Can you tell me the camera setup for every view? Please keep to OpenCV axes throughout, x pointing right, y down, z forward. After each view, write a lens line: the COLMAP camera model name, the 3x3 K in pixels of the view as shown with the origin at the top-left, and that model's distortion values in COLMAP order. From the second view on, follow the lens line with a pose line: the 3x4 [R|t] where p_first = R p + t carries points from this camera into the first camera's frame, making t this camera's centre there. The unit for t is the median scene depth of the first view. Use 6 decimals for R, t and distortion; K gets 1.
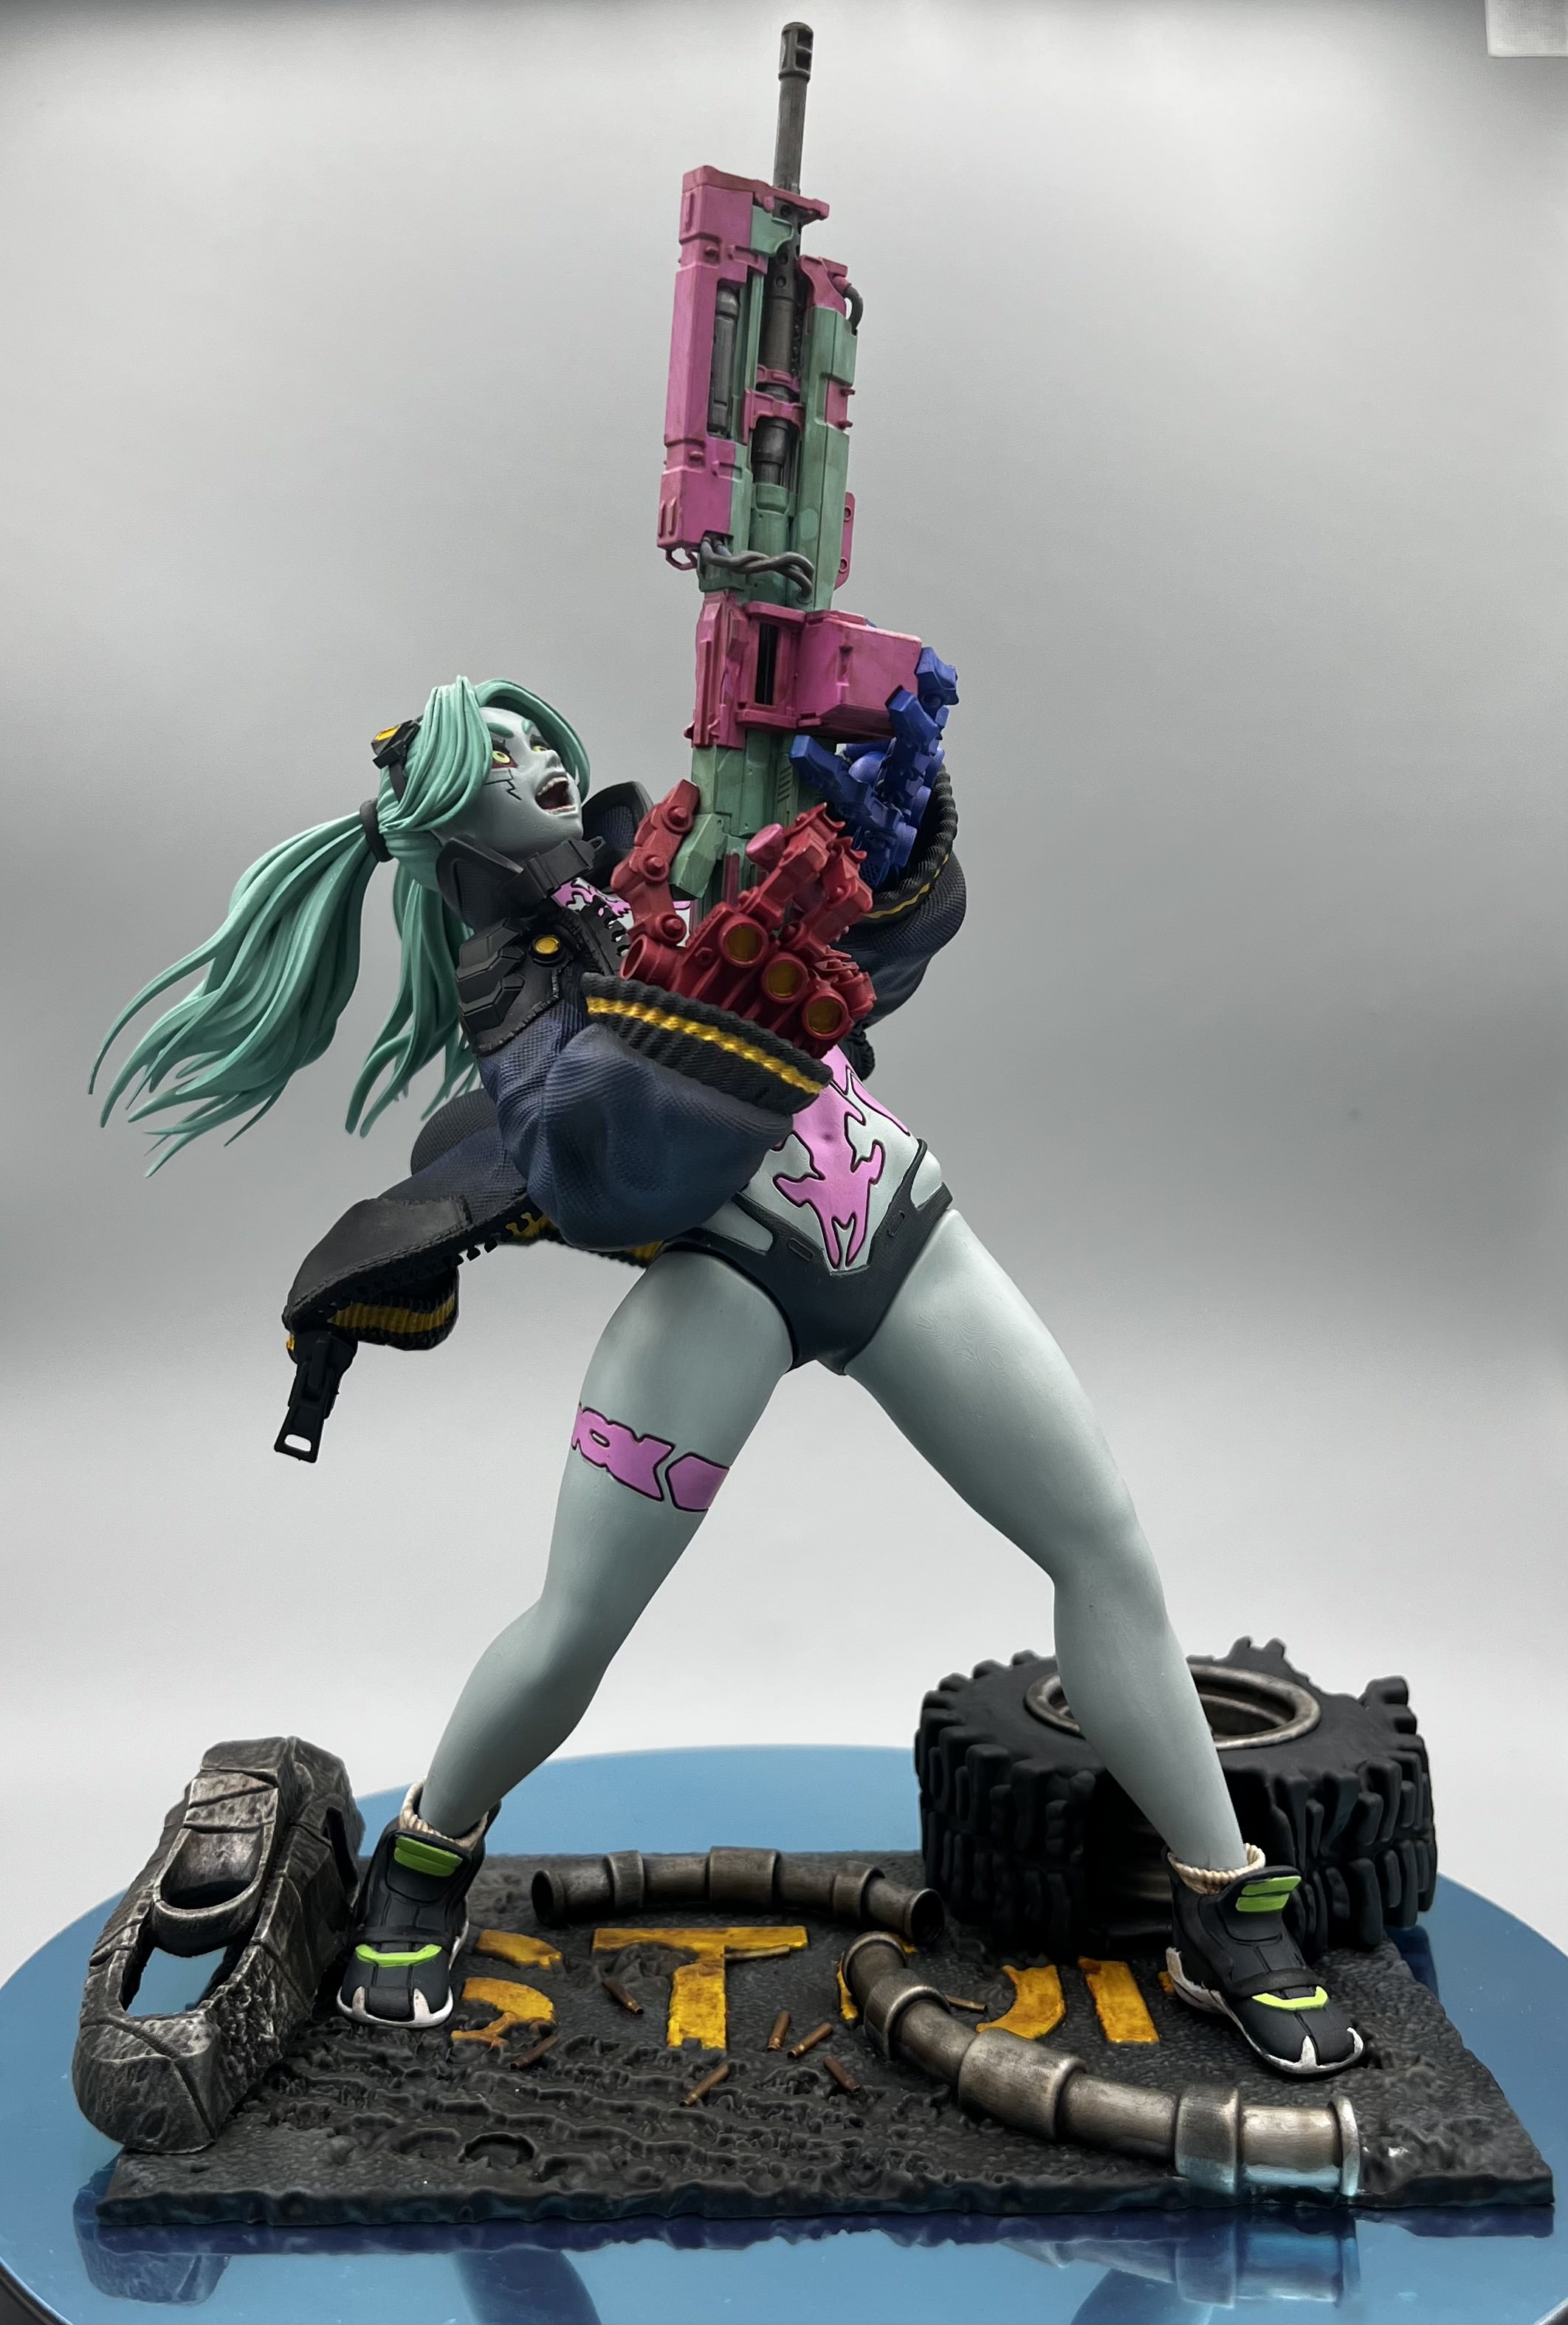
lens RADIAL K [[2165.2, 0, 783.7], [0, 2165.2, 1112.5], [0, 0, 1]] dist [0.005541, 0.015802]
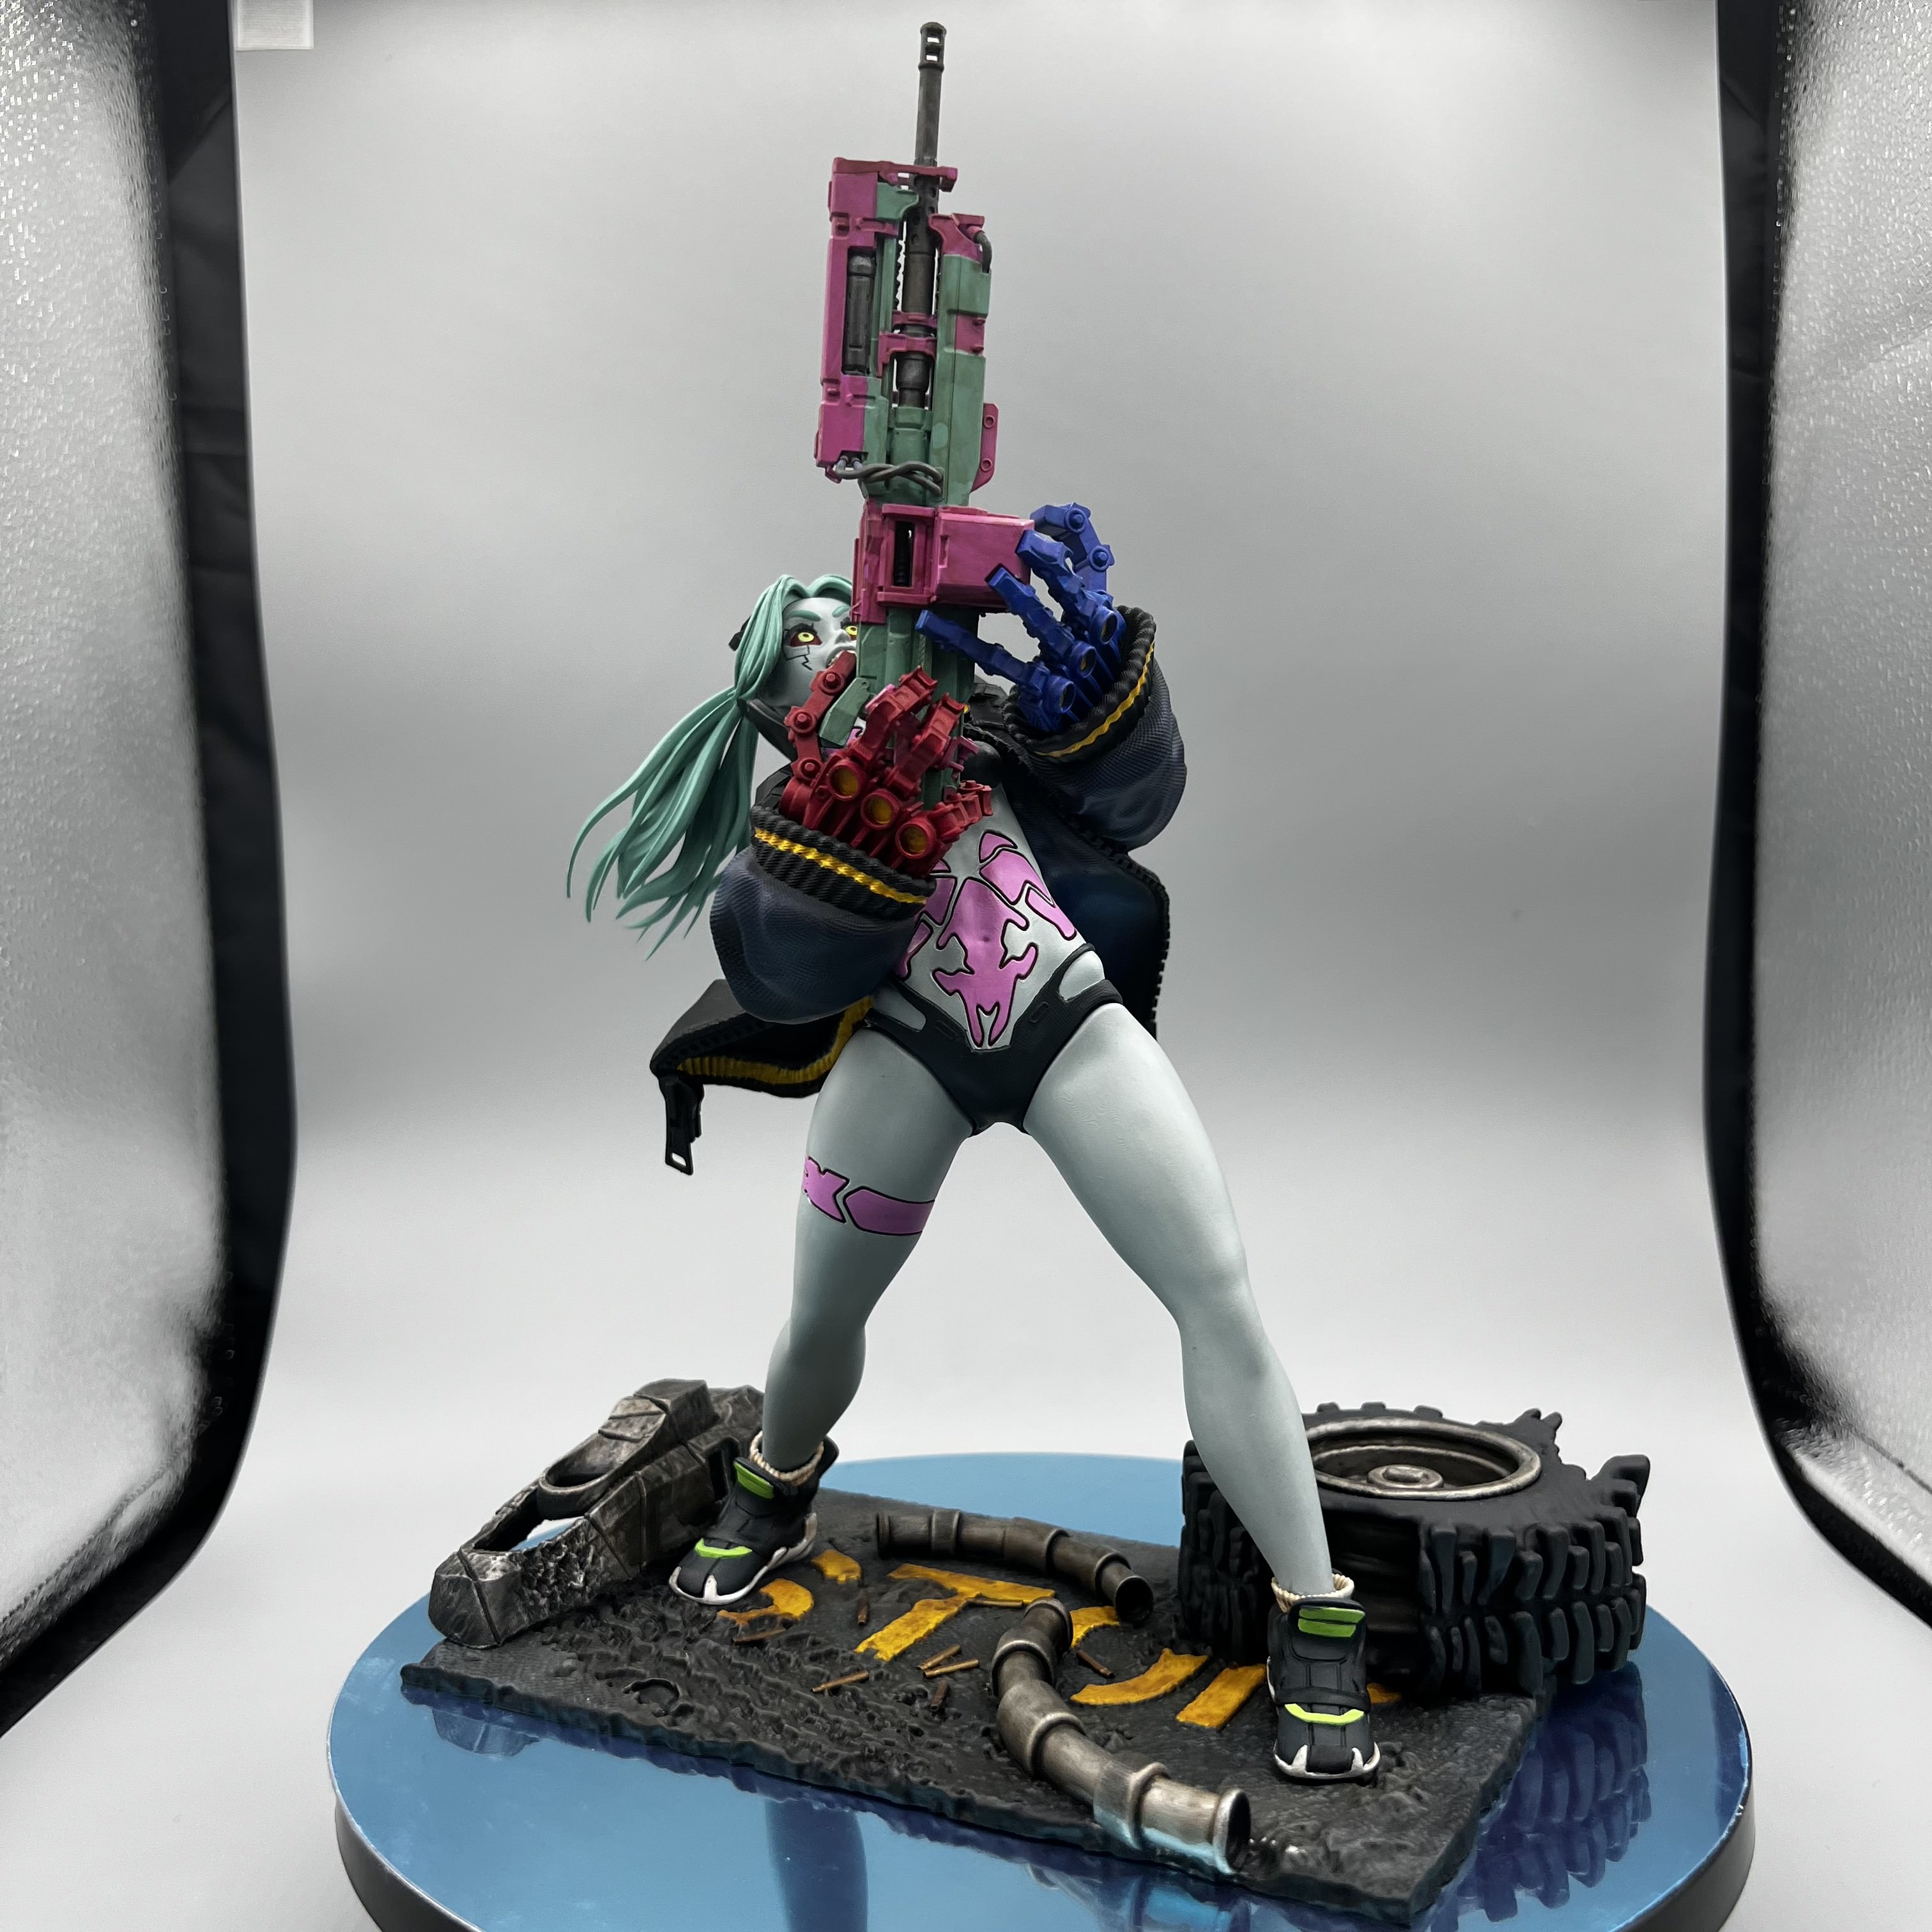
lens RADIAL K [[1841.2, 0, 966.0], [0, 1841.2, 966.0], [0, 0, 1]] dist [0.003777, 0.002330]
pose [[0.899328, 0.030271, -0.436226, 0.487906], [-0.019819, 0.999398, 0.028492, -0.002891], [0.436826, -0.016978, 0.899386, 0.067892]]
